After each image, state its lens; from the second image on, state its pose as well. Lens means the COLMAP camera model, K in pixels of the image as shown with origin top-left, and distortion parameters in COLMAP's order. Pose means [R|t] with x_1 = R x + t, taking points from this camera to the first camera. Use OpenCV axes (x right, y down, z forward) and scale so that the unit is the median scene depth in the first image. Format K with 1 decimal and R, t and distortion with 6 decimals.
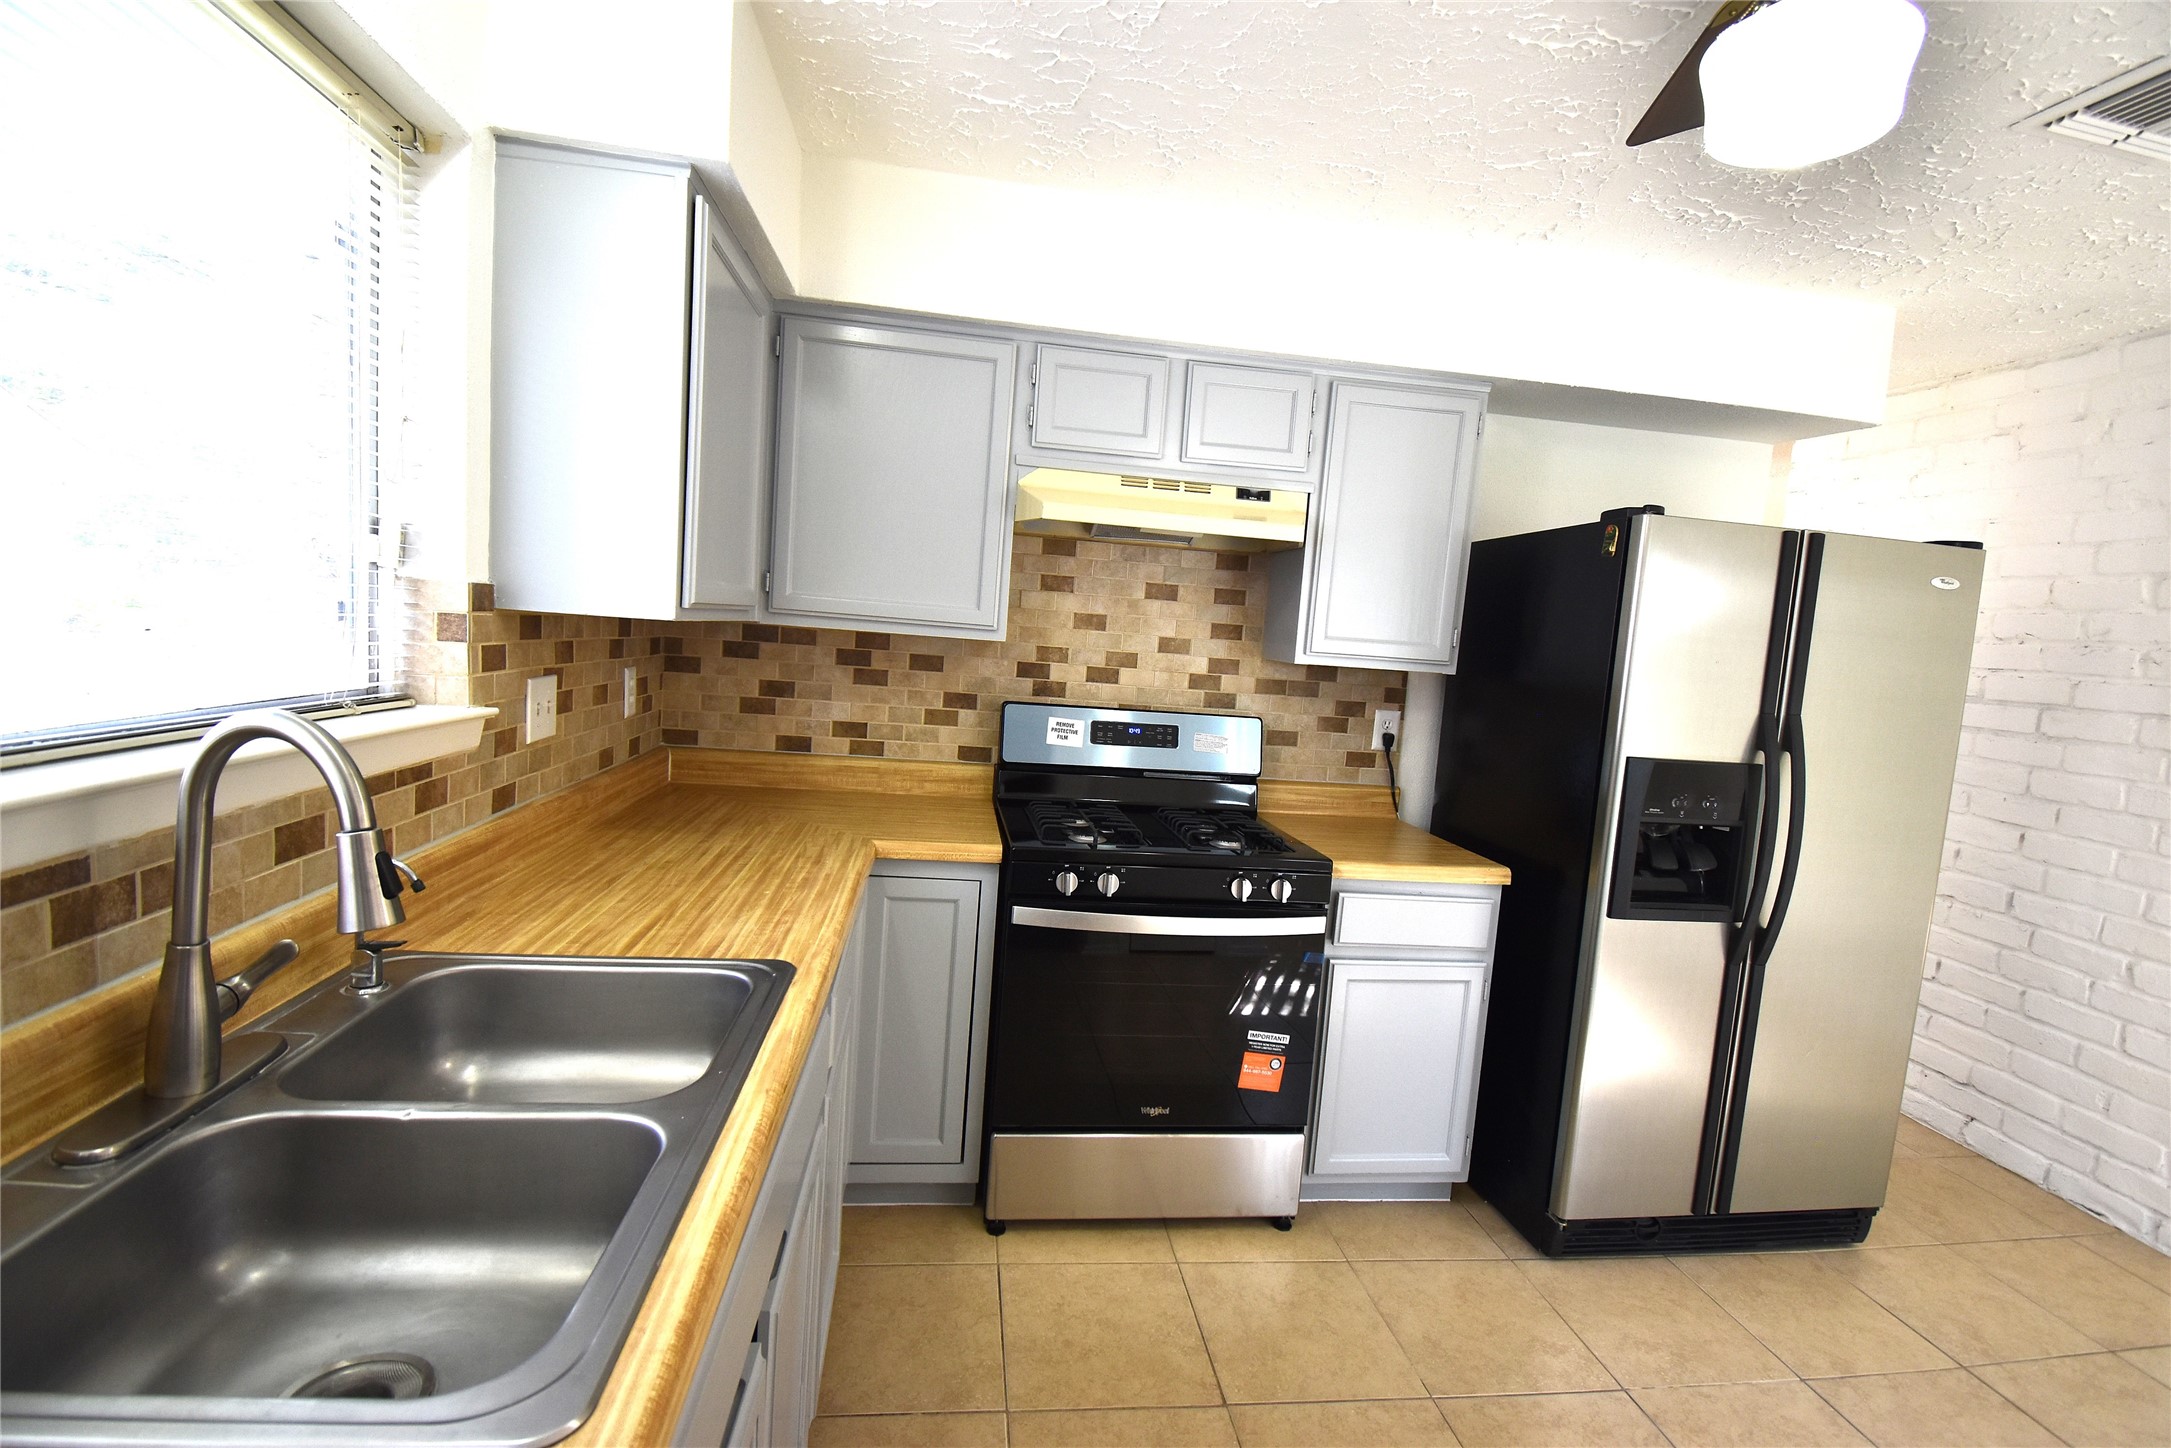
lens RADIAL K [[966.2, 0, 1080.8], [0, 966.2, 724.0], [0, 0, 1]] dist [0.019169, -0.026868]
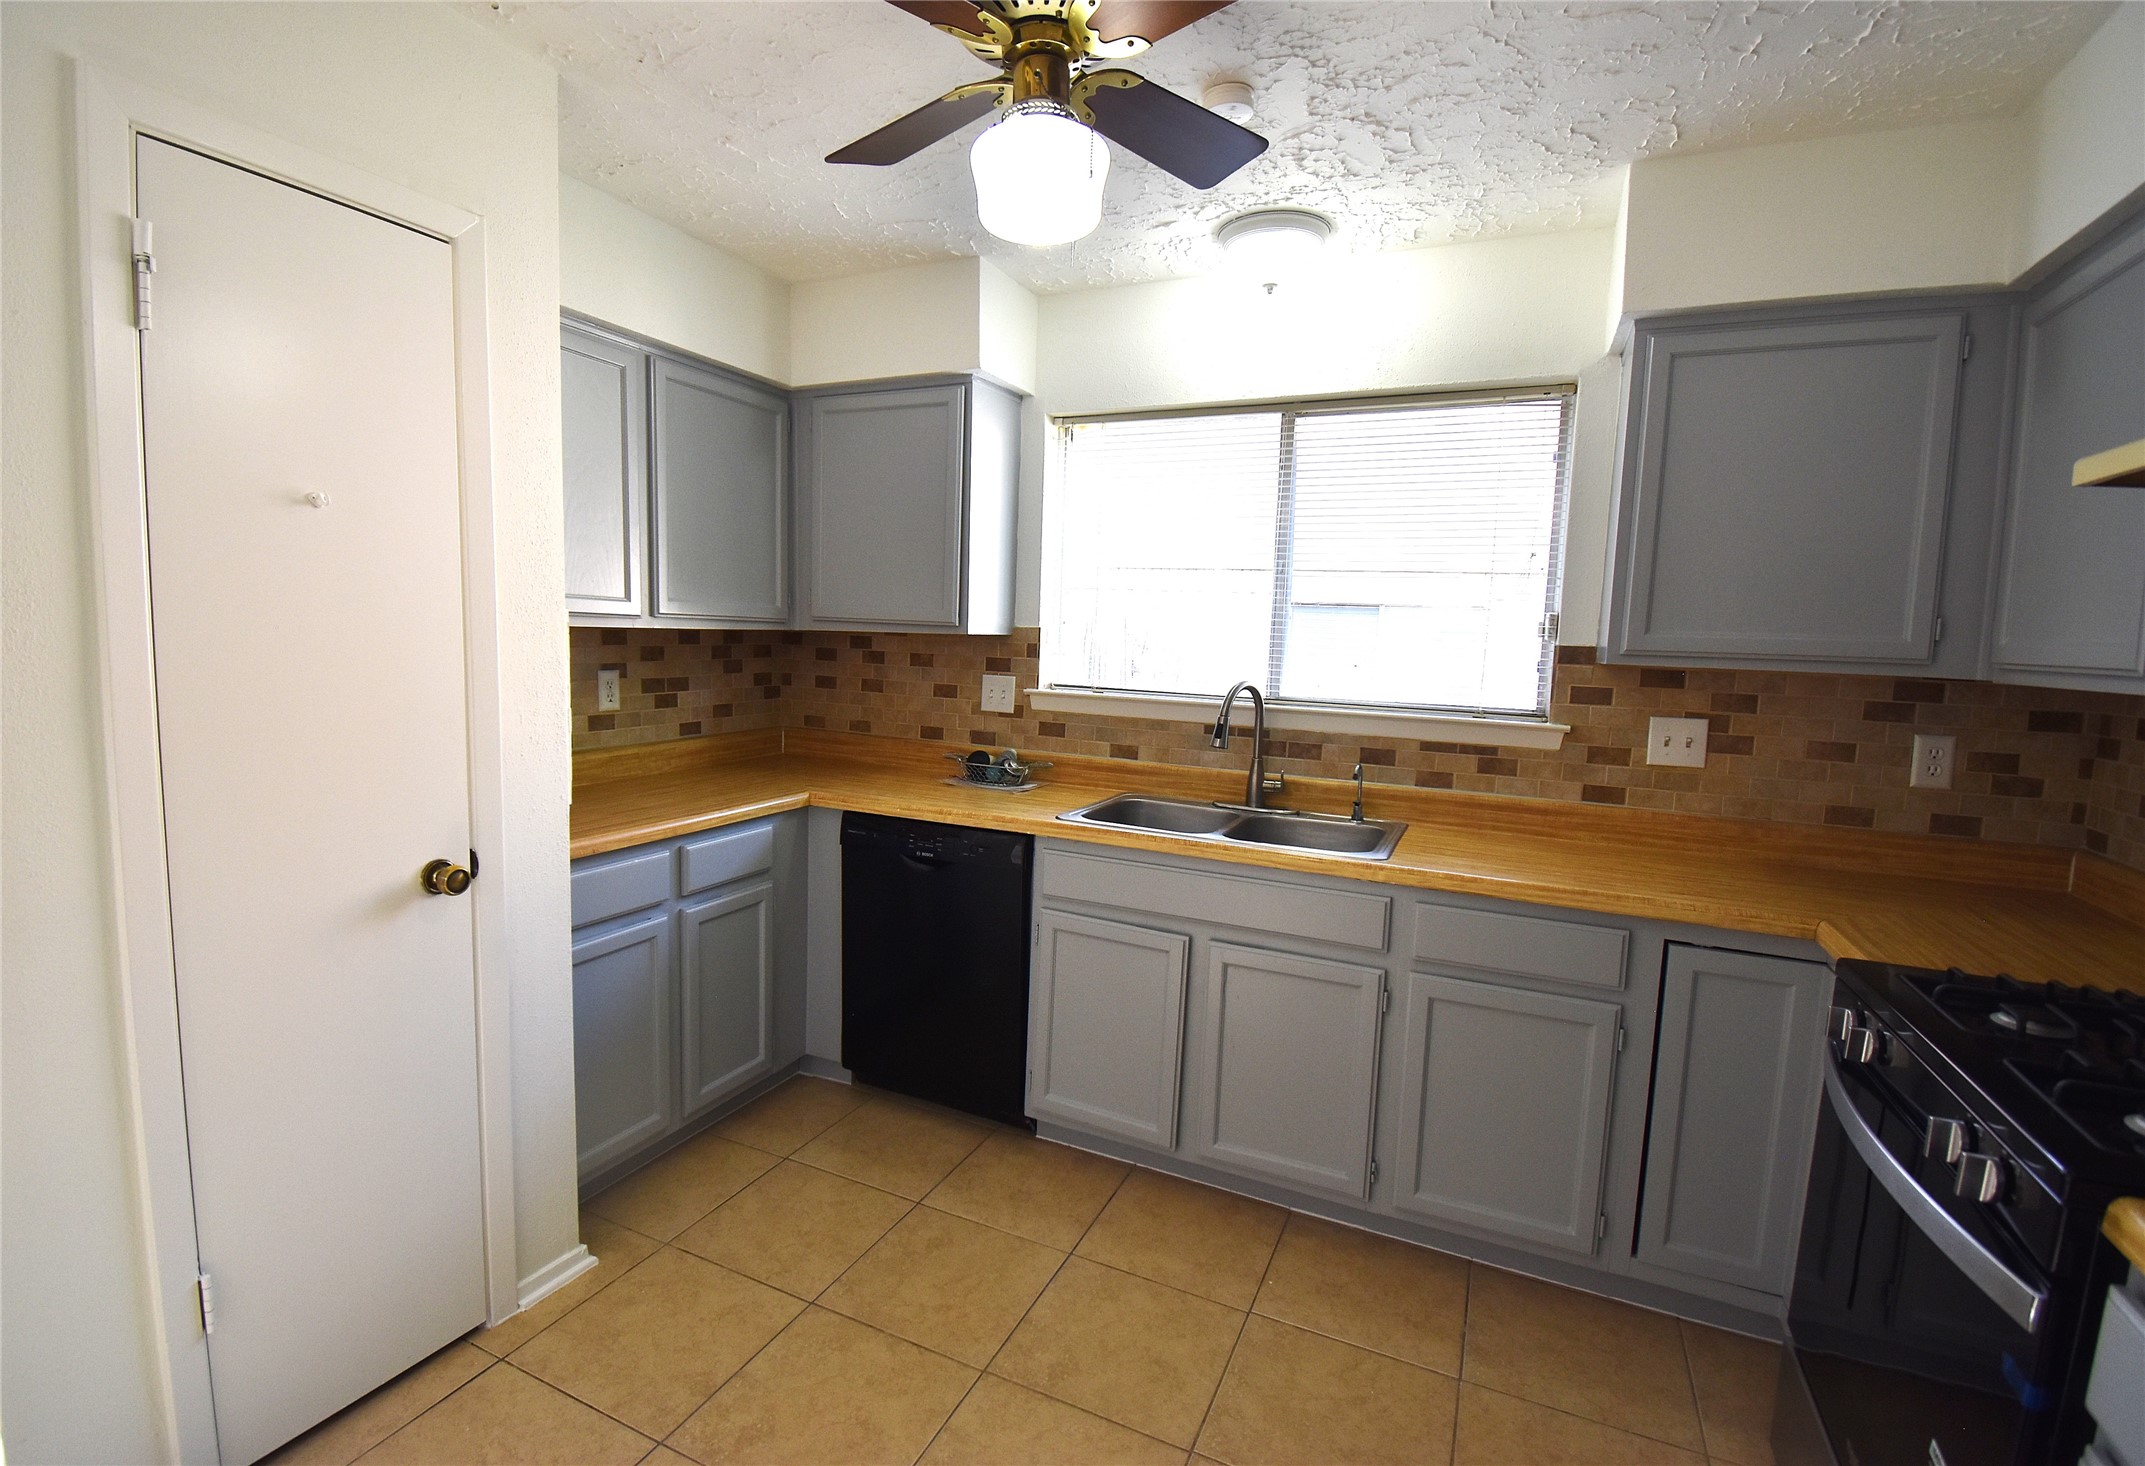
lens RADIAL K [[984.2, 0, 1041.5], [0, 984.2, 736.0], [0, 0, 1]] dist [0.023732, -0.029039]
pose [[-0.537544, -0.007257, -0.843205, 0.729525], [-0.156904, 0.983360, 0.091563, -0.008510], [0.828509, 0.181521, -0.529738, 0.714925]]
